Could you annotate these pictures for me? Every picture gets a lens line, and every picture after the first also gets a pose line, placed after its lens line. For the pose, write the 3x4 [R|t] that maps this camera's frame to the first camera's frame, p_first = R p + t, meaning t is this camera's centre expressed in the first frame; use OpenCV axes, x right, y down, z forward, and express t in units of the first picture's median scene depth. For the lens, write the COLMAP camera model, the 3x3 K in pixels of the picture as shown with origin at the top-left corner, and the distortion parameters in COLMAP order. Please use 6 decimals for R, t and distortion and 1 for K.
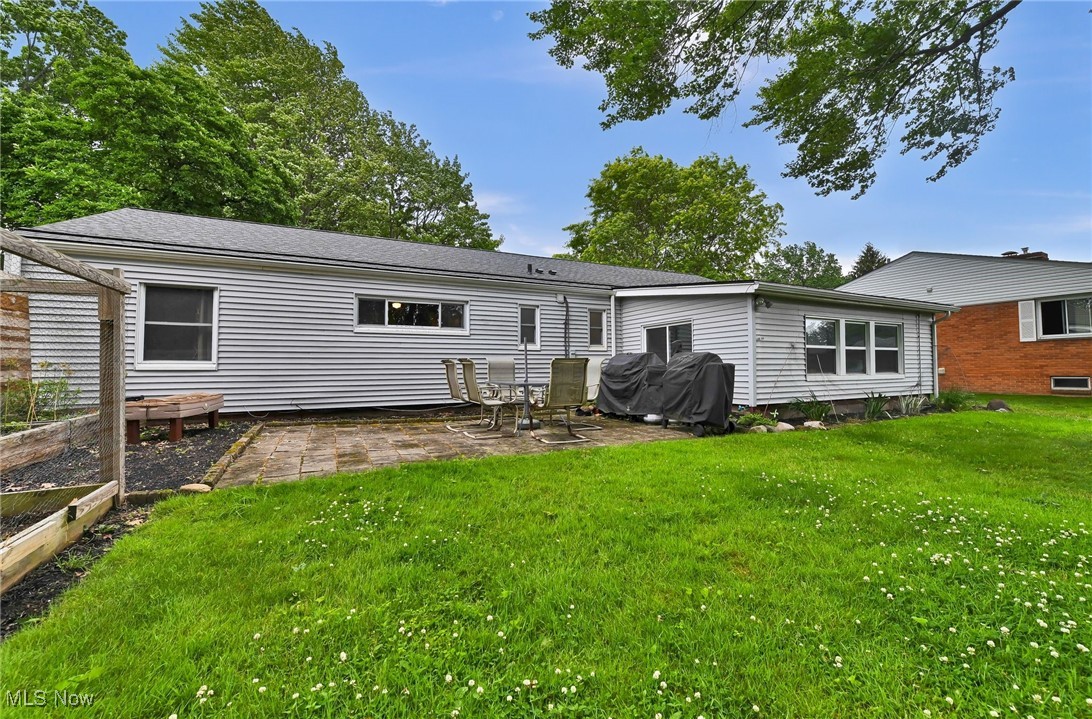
lens RADIAL K [[474.3, 0, 546.7], [0, 474.3, 359.4], [0, 0, 1]] dist [-0.000327, -0.000051]
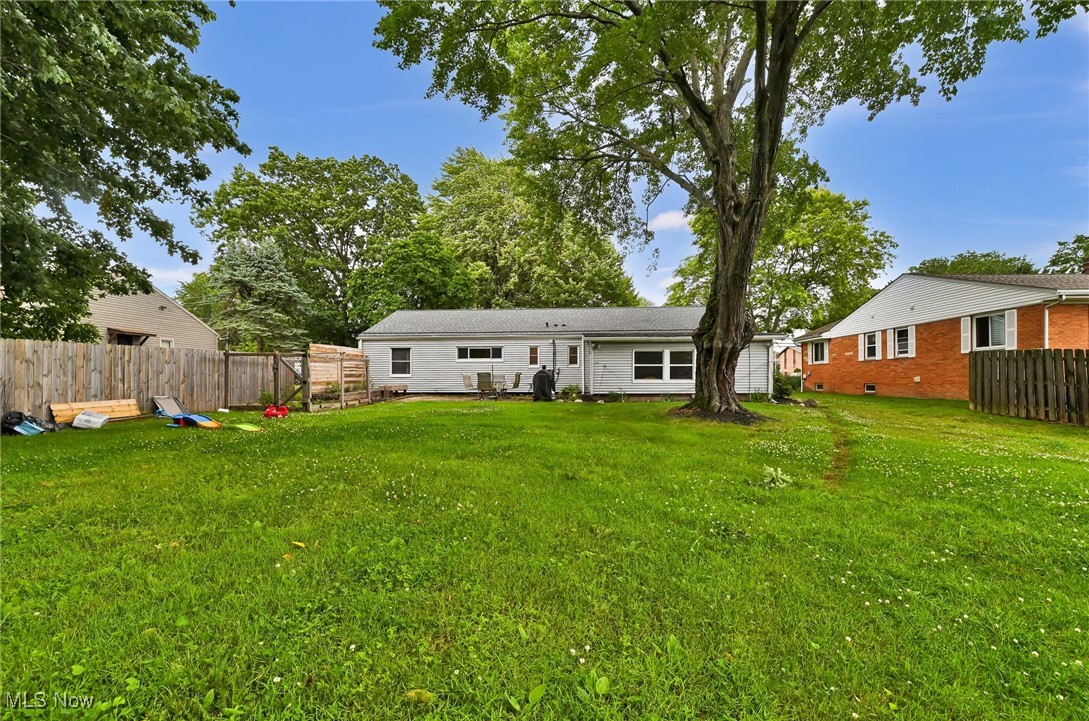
lens RADIAL K [[473.0, 0, 544.6], [0, 473.0, 367.1], [0, 0, 1]] dist [-0.000327, -0.000051]
pose [[0.844787, -0.011076, -0.534988, 1.053044], [0.009909, 0.999938, -0.005055, -0.012218], [0.535011, -0.001031, 0.844844, -0.666819]]
